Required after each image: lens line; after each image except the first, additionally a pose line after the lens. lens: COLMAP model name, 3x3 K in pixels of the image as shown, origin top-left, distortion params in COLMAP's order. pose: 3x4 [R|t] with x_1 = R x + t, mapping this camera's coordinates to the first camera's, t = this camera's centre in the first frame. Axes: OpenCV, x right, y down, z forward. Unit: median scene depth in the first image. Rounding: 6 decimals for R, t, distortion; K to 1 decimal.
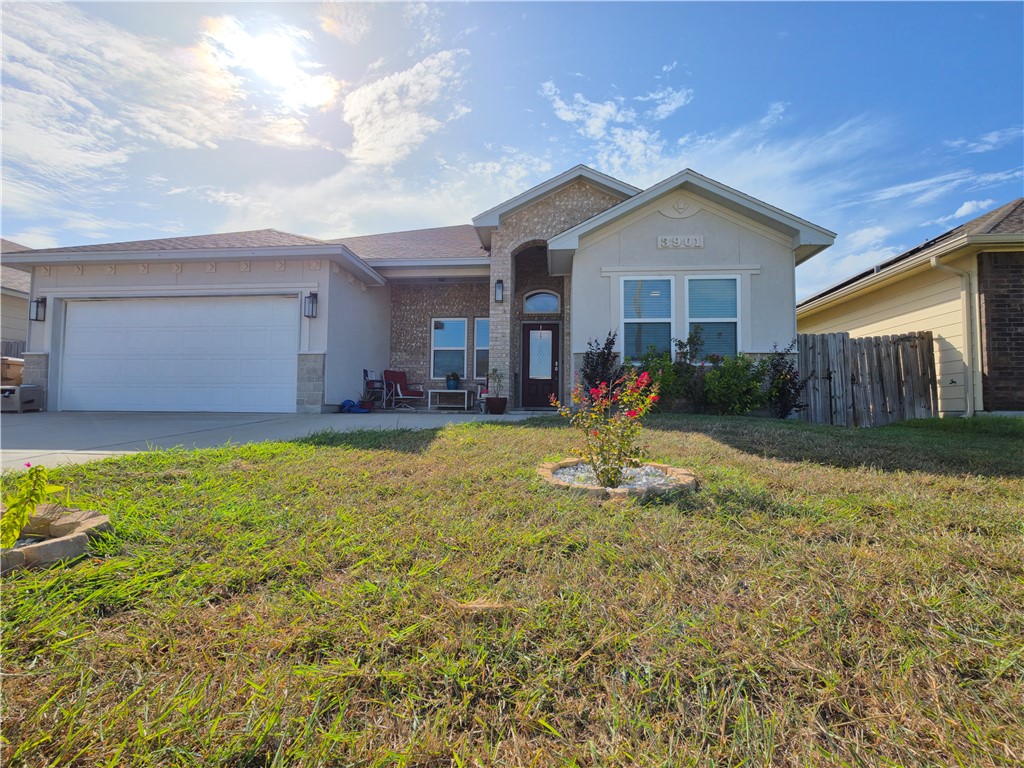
lens RADIAL K [[510.5, 0, 493.2], [0, 510.5, 381.5], [0, 0, 1]] dist [-0.008861, -0.003826]
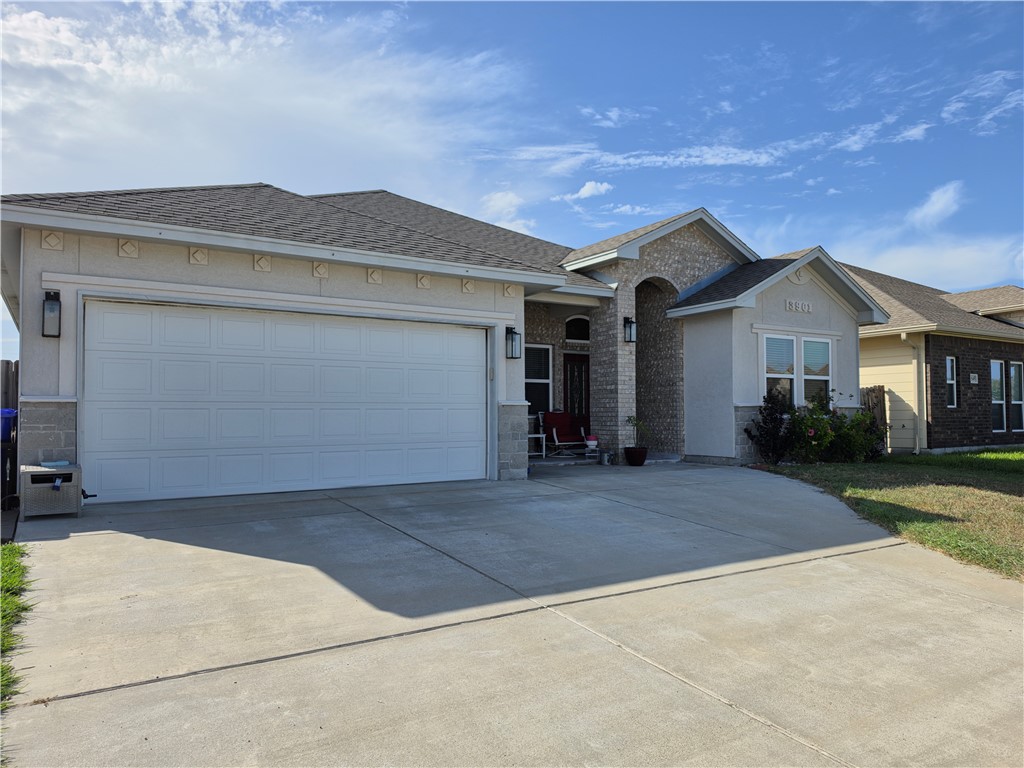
lens RADIAL K [[742.9, 0, 513.1], [0, 742.9, 386.5], [0, 0, 1]] dist [0.071971, -0.059083]
pose [[0.781275, 0.012129, 0.624069, -1.008742], [-0.032524, 0.999244, 0.021295, -0.100206], [-0.623339, -0.036935, 0.781079, 0.087029]]
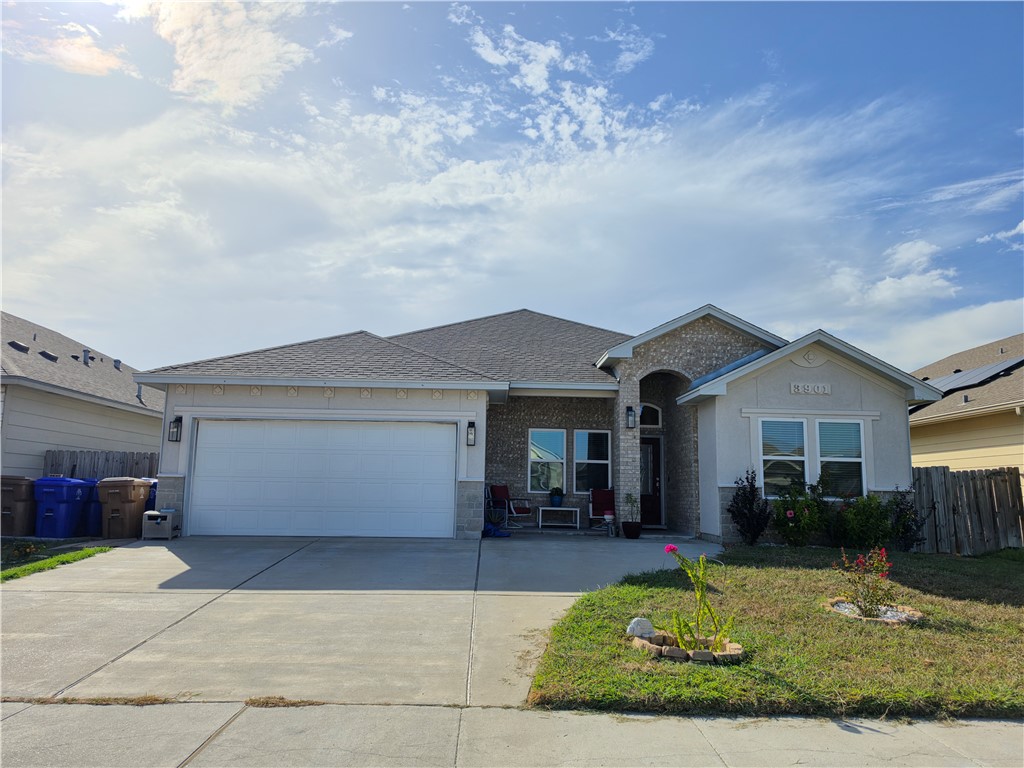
lens RADIAL K [[742.9, 0, 476.8], [0, 742.9, 399.8], [0, 0, 1]] dist [0.071971, -0.059083]
pose [[0.992300, 0.022063, 0.121874, -0.502103], [-0.015789, 0.998512, -0.052204, -0.133056], [-0.122844, 0.049878, 0.991172, -0.494083]]
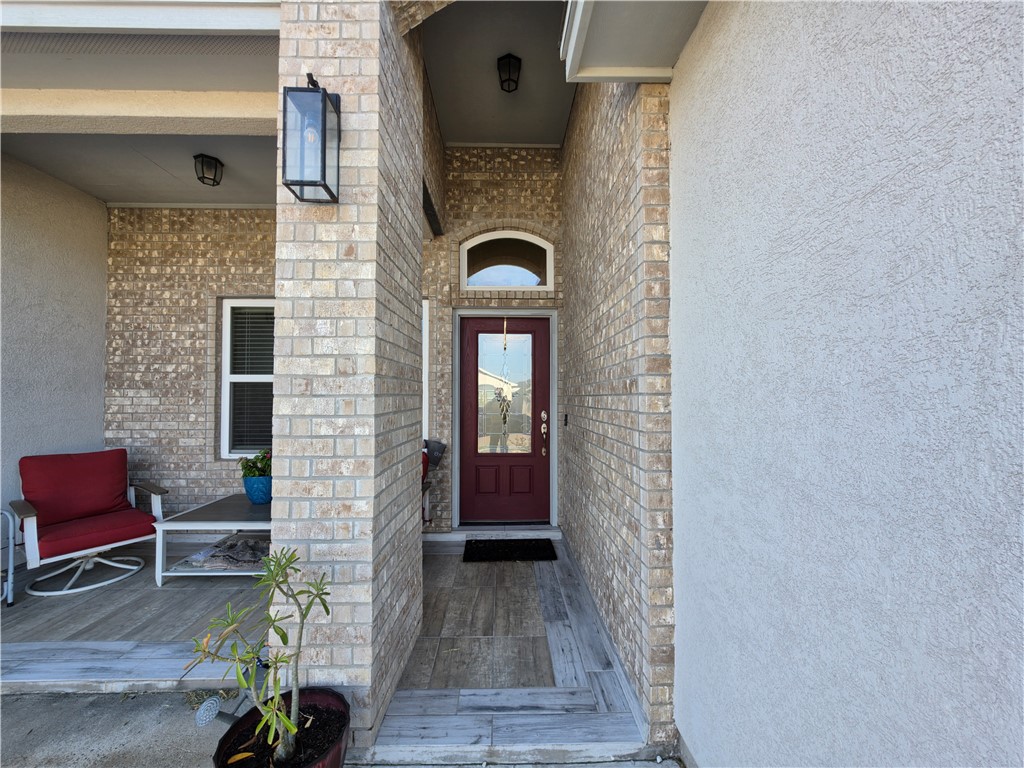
lens RADIAL K [[410.4, 0, 506.6], [0, 410.4, 384.2], [0, 0, 1]] dist [-0.003044, -0.000233]
pose [[0.991046, -0.009842, 0.133158, 0.064240], [0.004379, 0.999139, 0.041258, -0.092635], [-0.133450, -0.040306, 0.990236, 0.852526]]
